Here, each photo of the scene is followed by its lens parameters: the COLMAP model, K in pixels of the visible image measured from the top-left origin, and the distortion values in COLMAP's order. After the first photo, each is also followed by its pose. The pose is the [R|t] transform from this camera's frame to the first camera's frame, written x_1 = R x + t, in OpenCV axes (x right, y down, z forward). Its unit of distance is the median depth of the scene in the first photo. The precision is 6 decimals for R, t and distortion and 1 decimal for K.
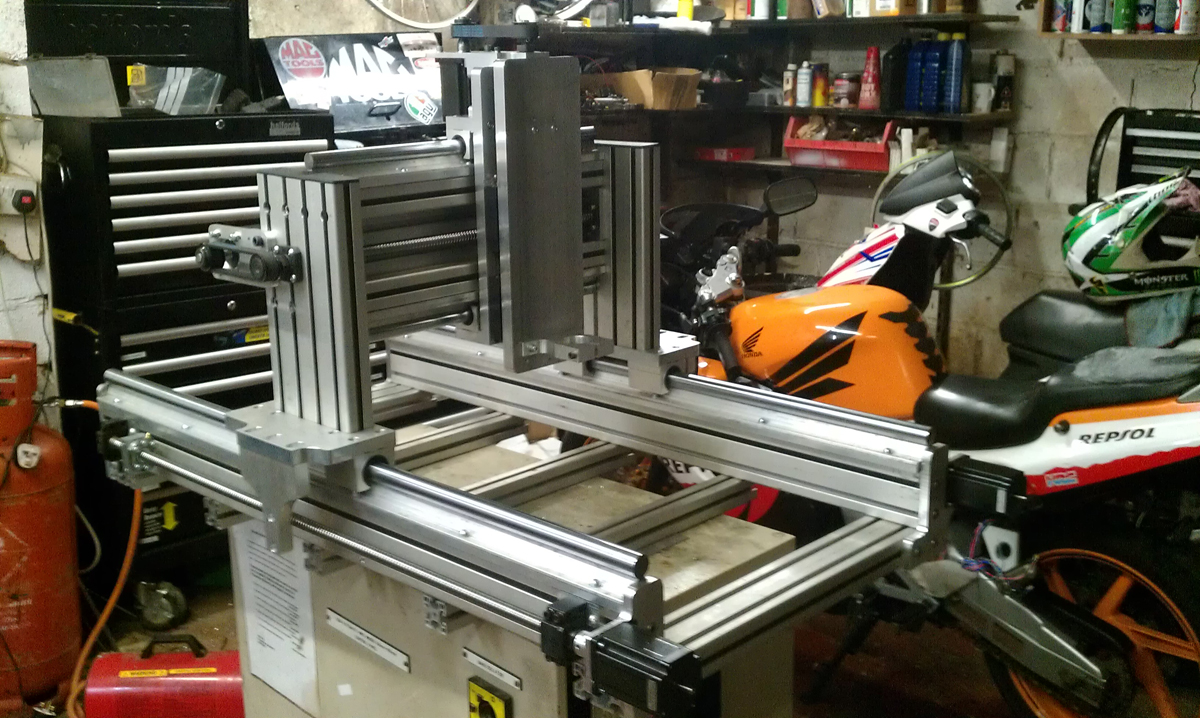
lens RADIAL K [[1286.5, 0, 600.0], [0, 1286.5, 359.0], [0, 0, 1]] dist [0.018441, -0.156315]
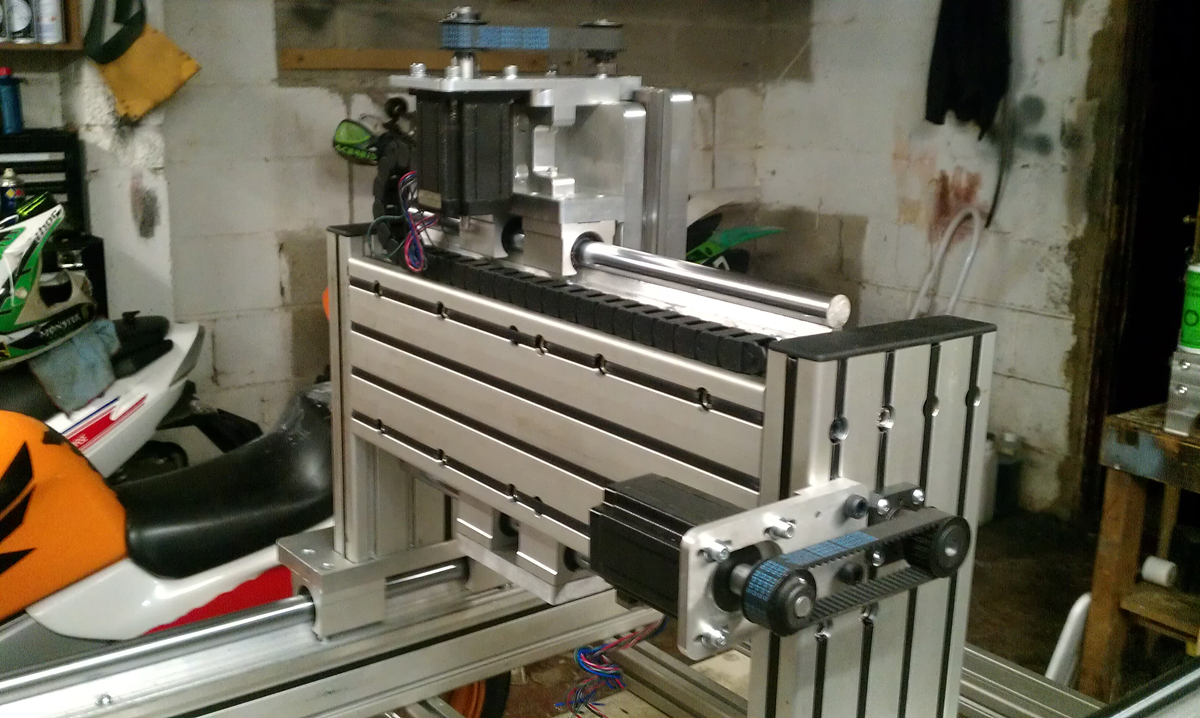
lens RADIAL K [[1286.5, 0, 600.0], [0, 1286.5, 359.0], [0, 0, 1]] dist [0.018441, -0.156315]
pose [[0.141662, -0.219104, 0.965363, -0.310327], [0.216470, 0.958452, 0.185770, -0.108360], [-0.965957, 0.182656, 0.183205, 0.438888]]
